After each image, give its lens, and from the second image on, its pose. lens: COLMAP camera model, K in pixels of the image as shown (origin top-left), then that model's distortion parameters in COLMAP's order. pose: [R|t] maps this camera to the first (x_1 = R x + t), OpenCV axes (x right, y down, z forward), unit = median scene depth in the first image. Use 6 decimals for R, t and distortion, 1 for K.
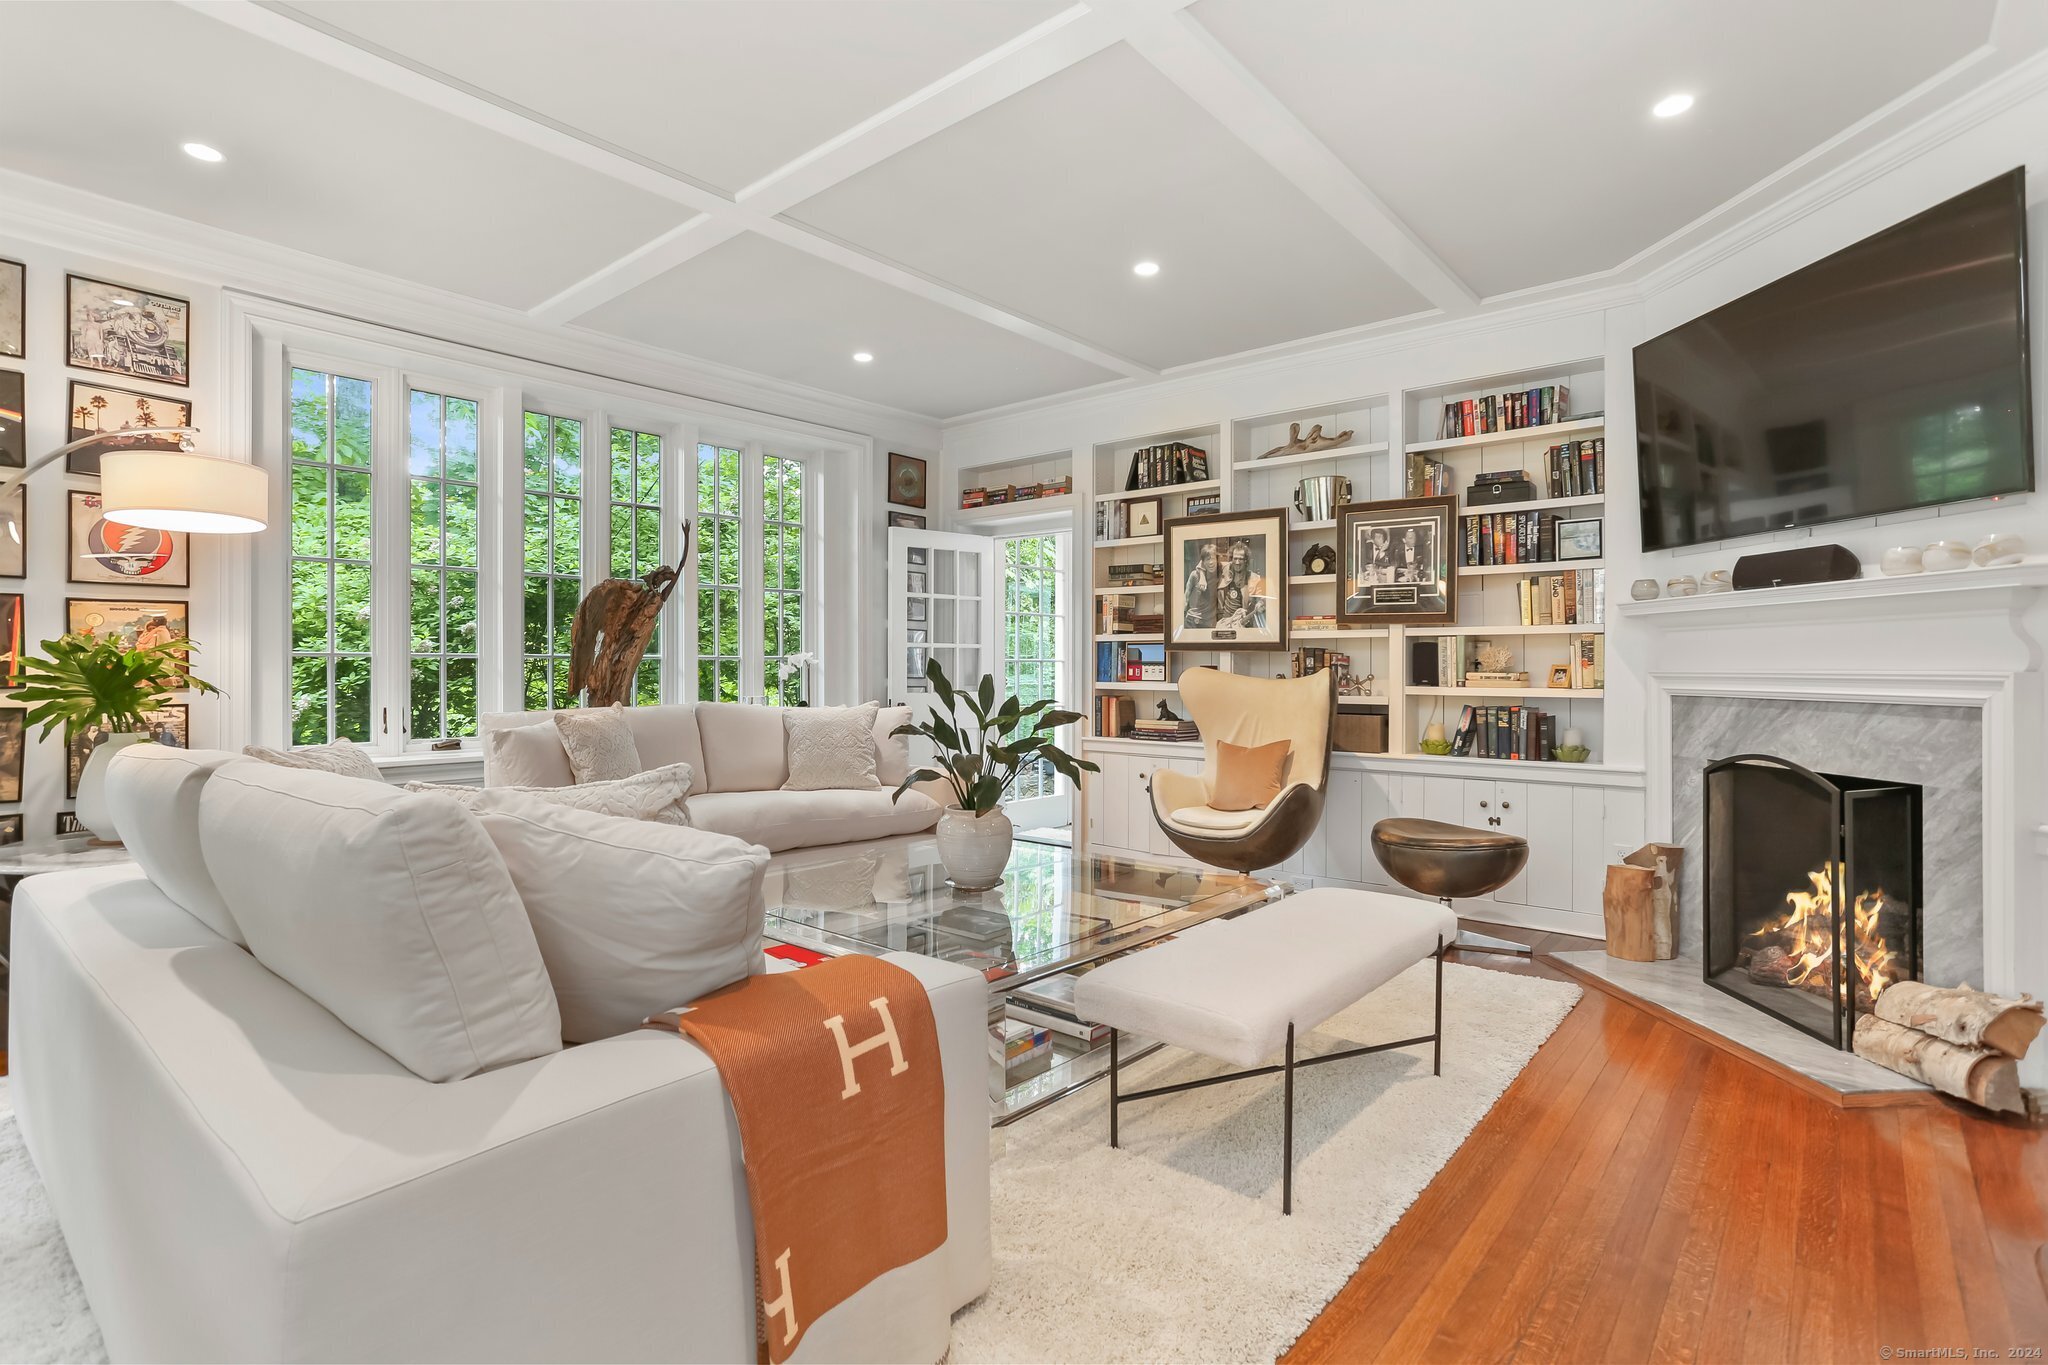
lens RADIAL K [[1006.7, 0, 1024.0], [0, 1006.7, 682.5], [0, 0, 1]] dist [-0.001707, -0.000168]
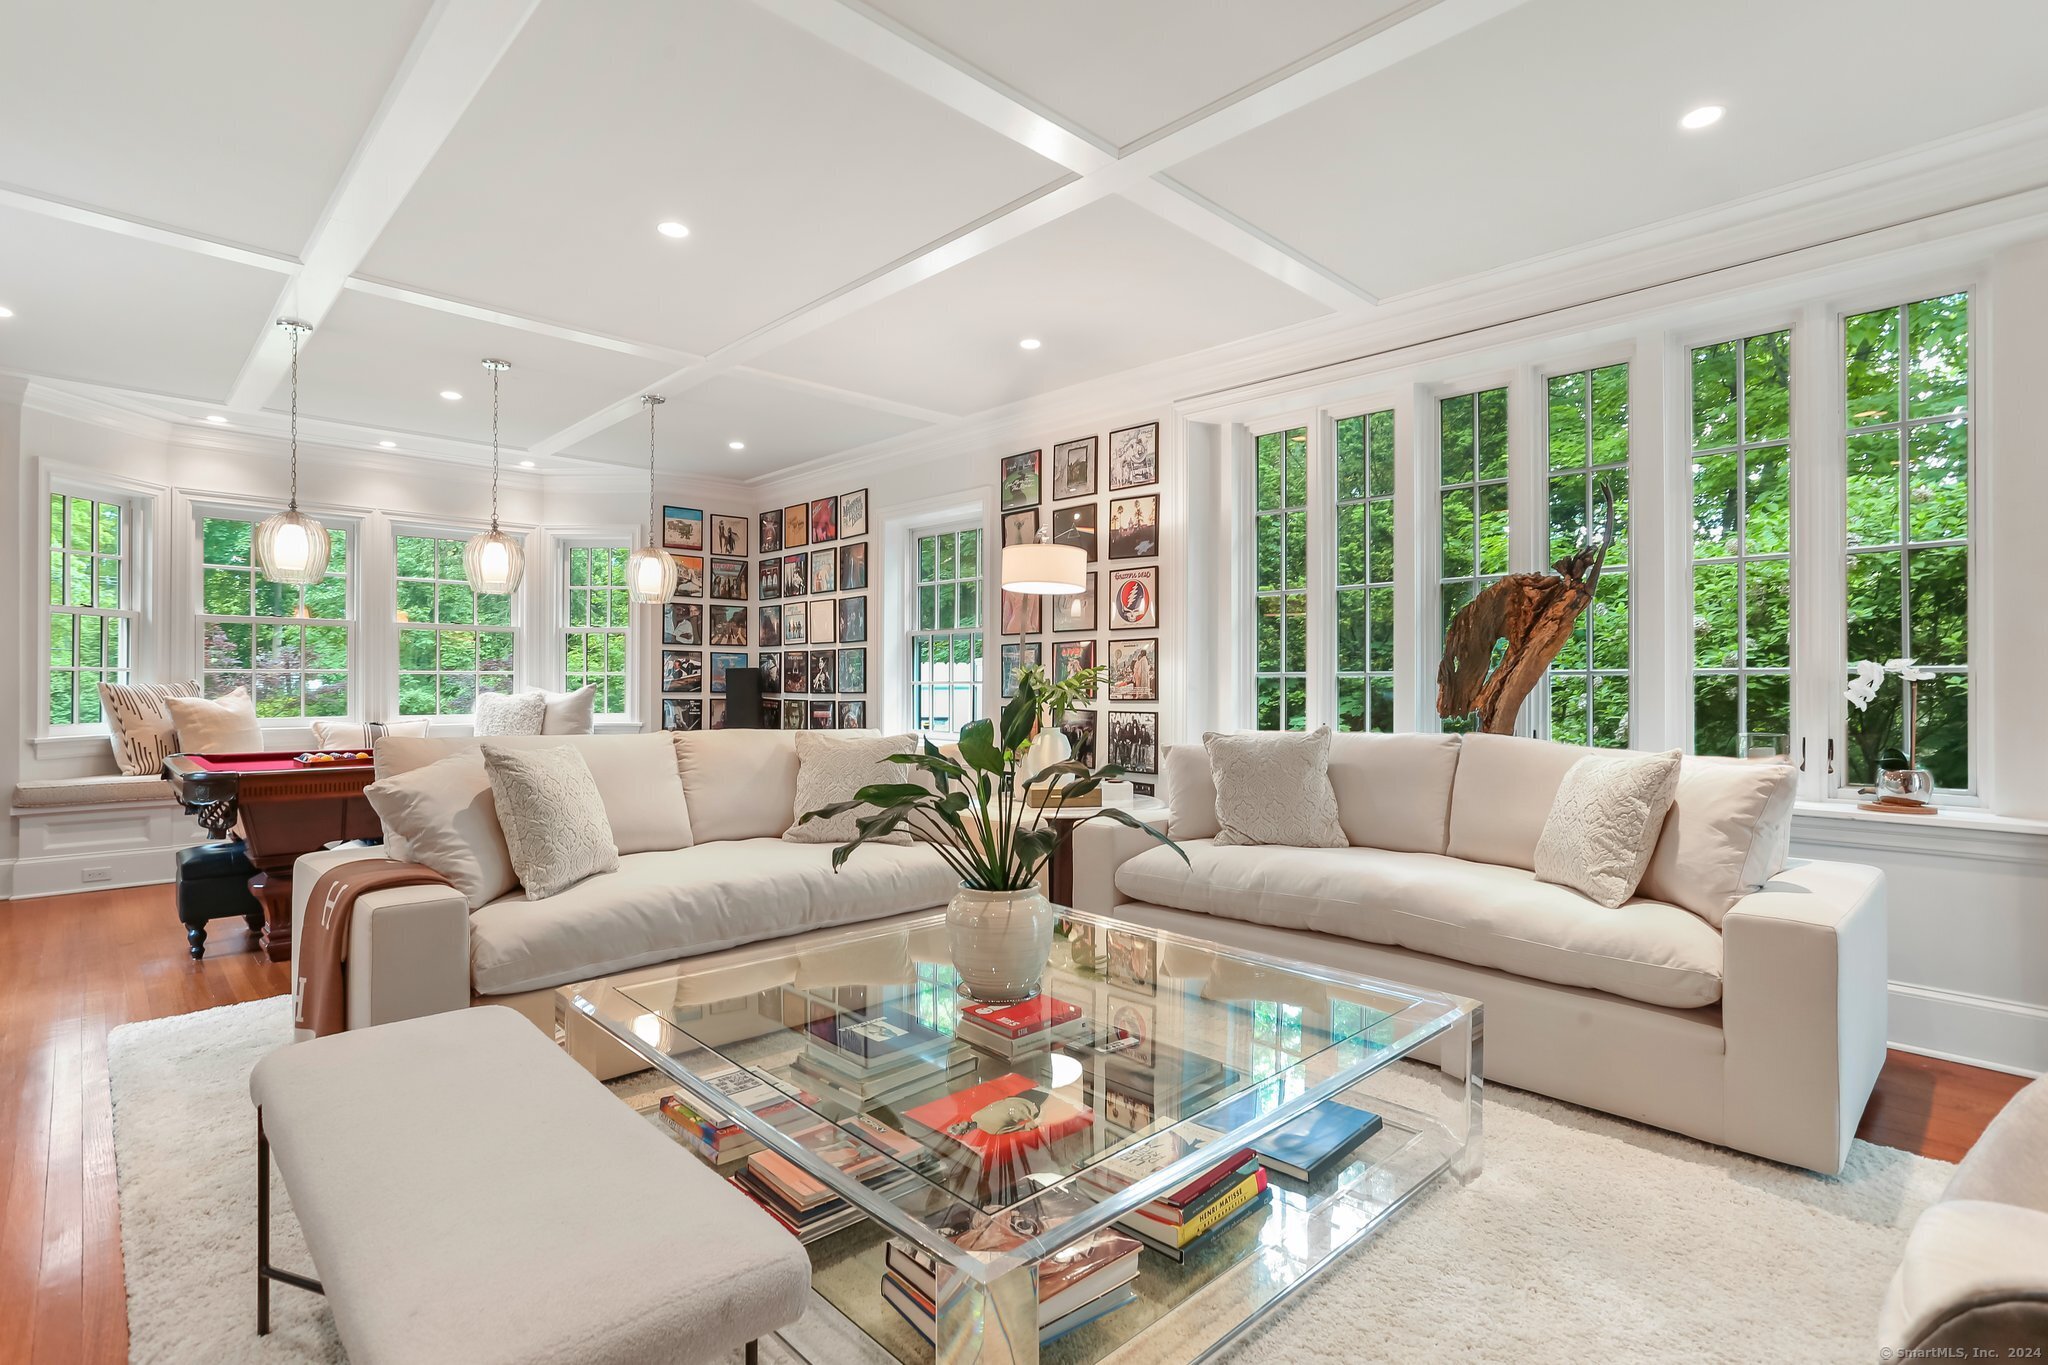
lens RADIAL K [[1006.7, 0, 1024.0], [0, 1006.7, 682.5], [0, 0, 1]] dist [-0.001707, -0.000168]
pose [[-0.091494, -0.004037, -0.995797, 0.571958], [-0.020504, 0.999787, -0.002169, -0.012572], [0.995595, 0.020219, -0.091557, 0.957146]]
